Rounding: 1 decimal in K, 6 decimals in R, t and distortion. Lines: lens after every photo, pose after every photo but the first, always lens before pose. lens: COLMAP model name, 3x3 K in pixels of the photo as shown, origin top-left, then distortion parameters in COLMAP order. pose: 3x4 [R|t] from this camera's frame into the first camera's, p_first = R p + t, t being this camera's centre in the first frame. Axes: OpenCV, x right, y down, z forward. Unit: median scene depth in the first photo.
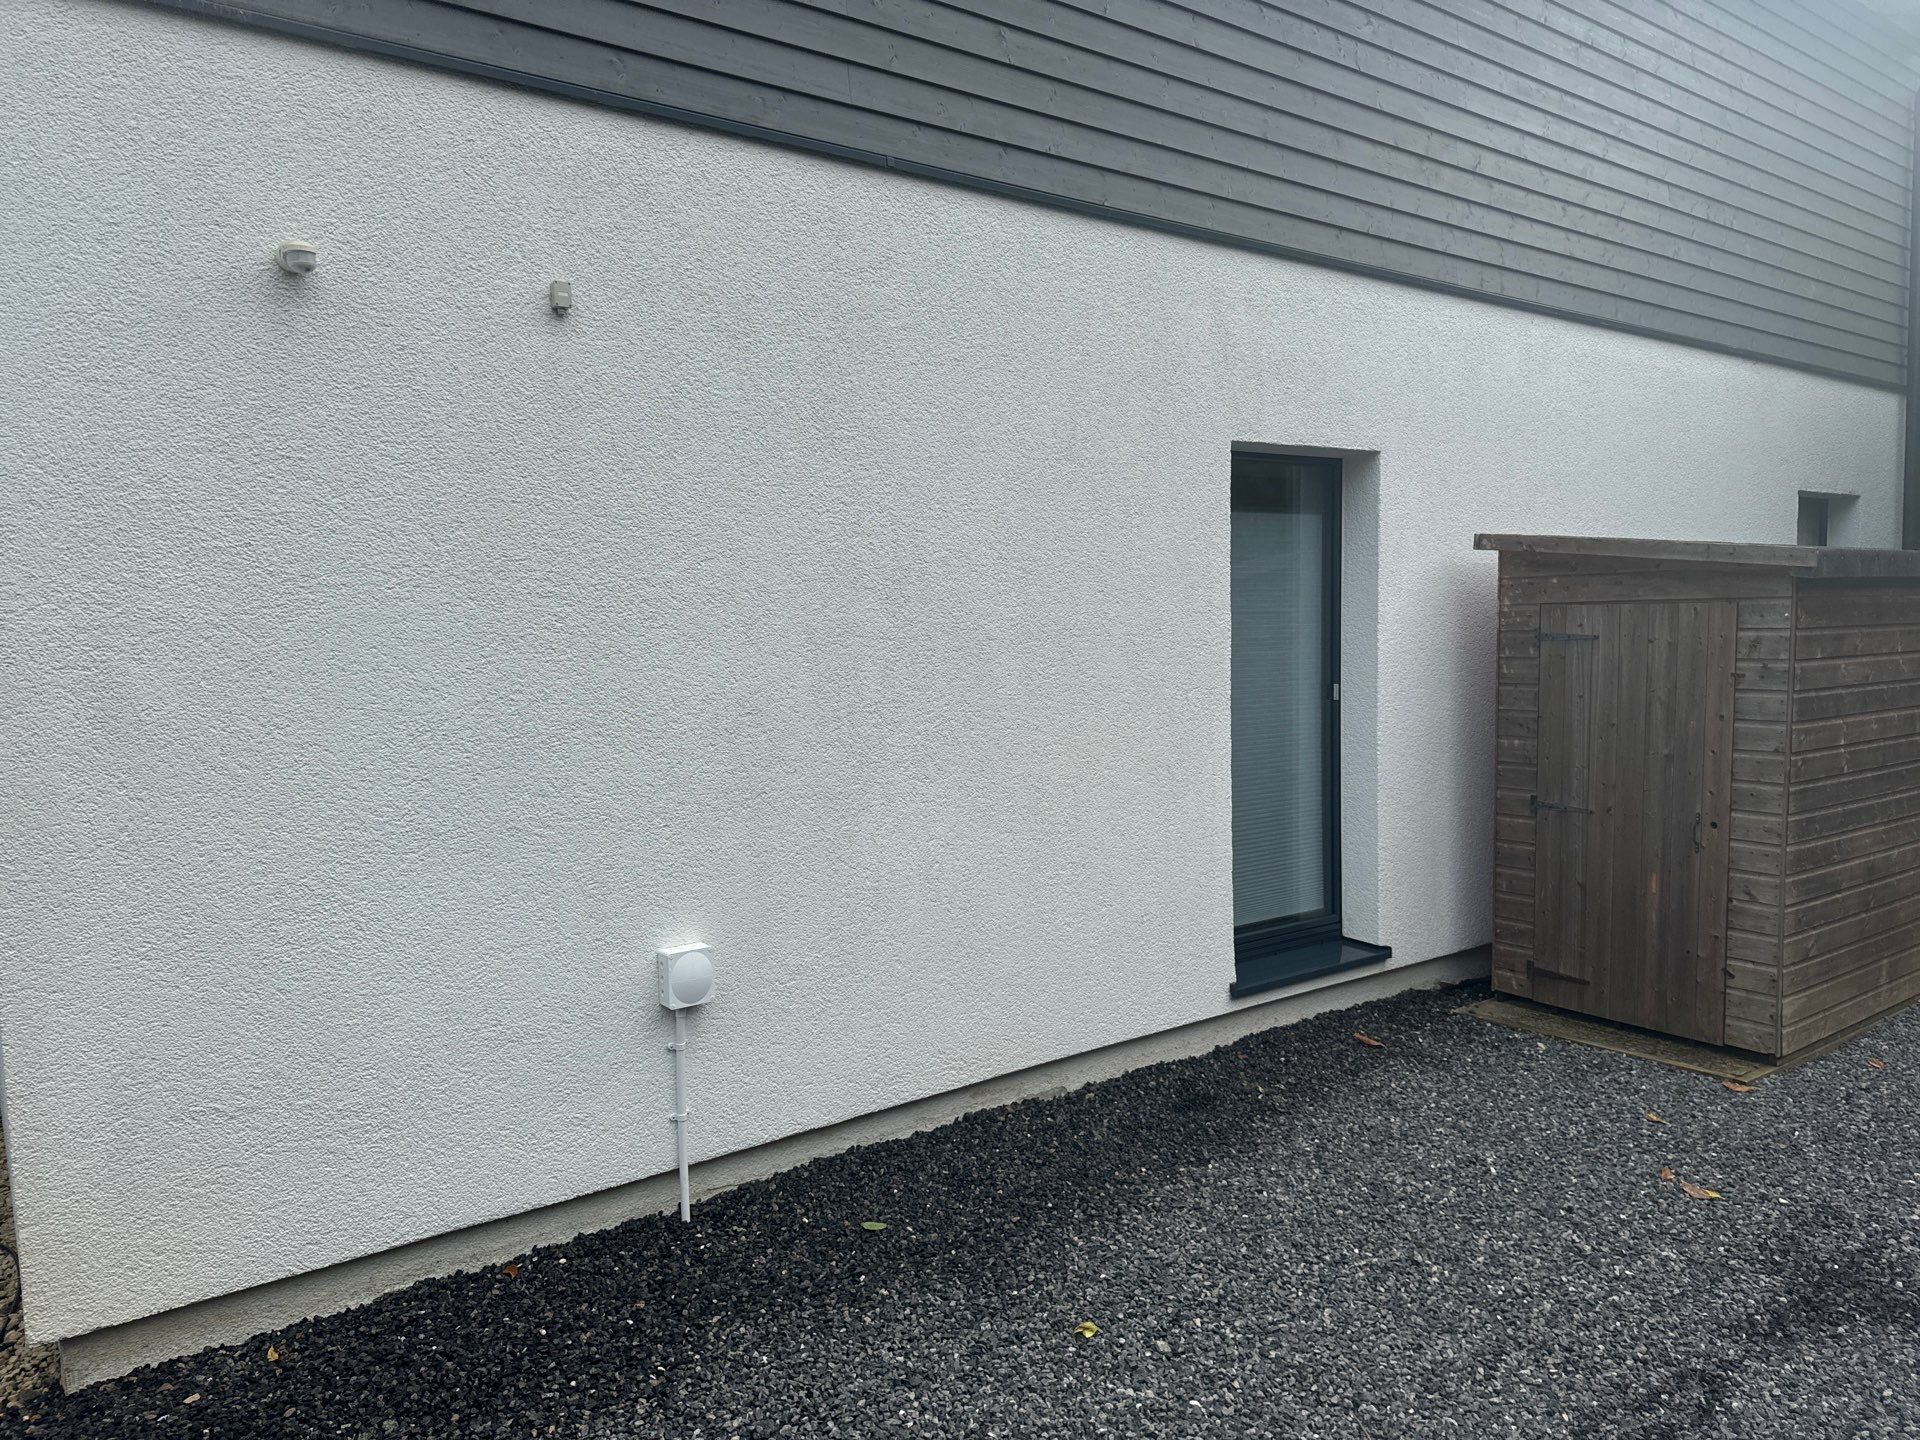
lens RADIAL K [[1337.5, 0, 960.0], [0, 1337.5, 720.0], [0, 0, 1]] dist [0.061354, -0.073049]
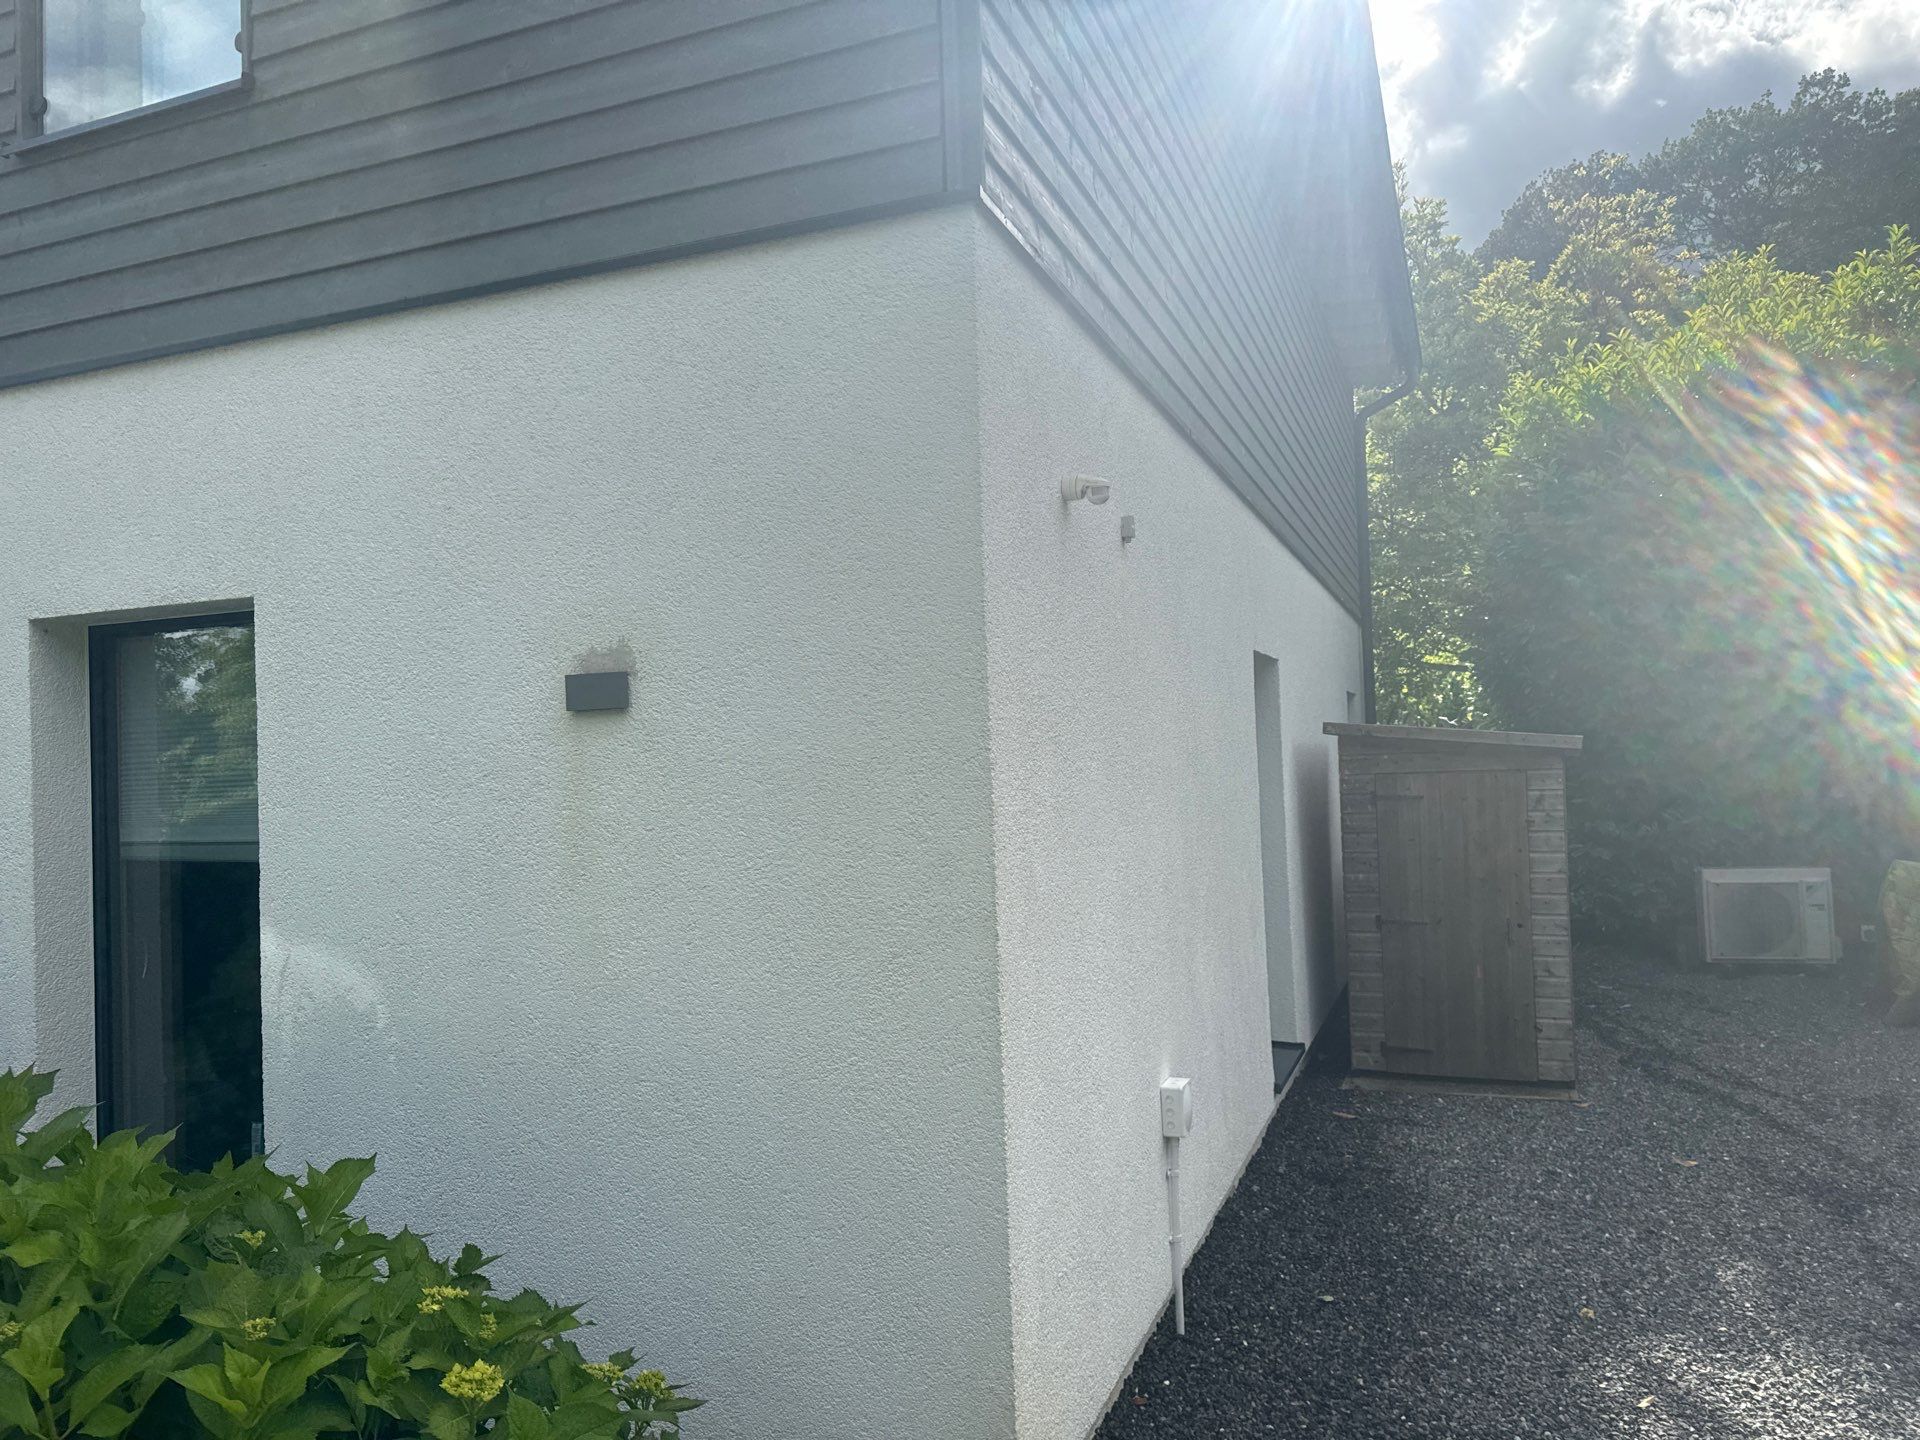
lens RADIAL K [[1337.5, 0, 960.0], [0, 1337.5, 720.0], [0, 0, 1]] dist [0.061354, -0.073049]
pose [[0.852103, 0.008689, 0.523301, -0.714948], [0.055476, 0.992730, -0.106818, -0.019632], [-0.520425, 0.120051, 0.845426, 0.064376]]
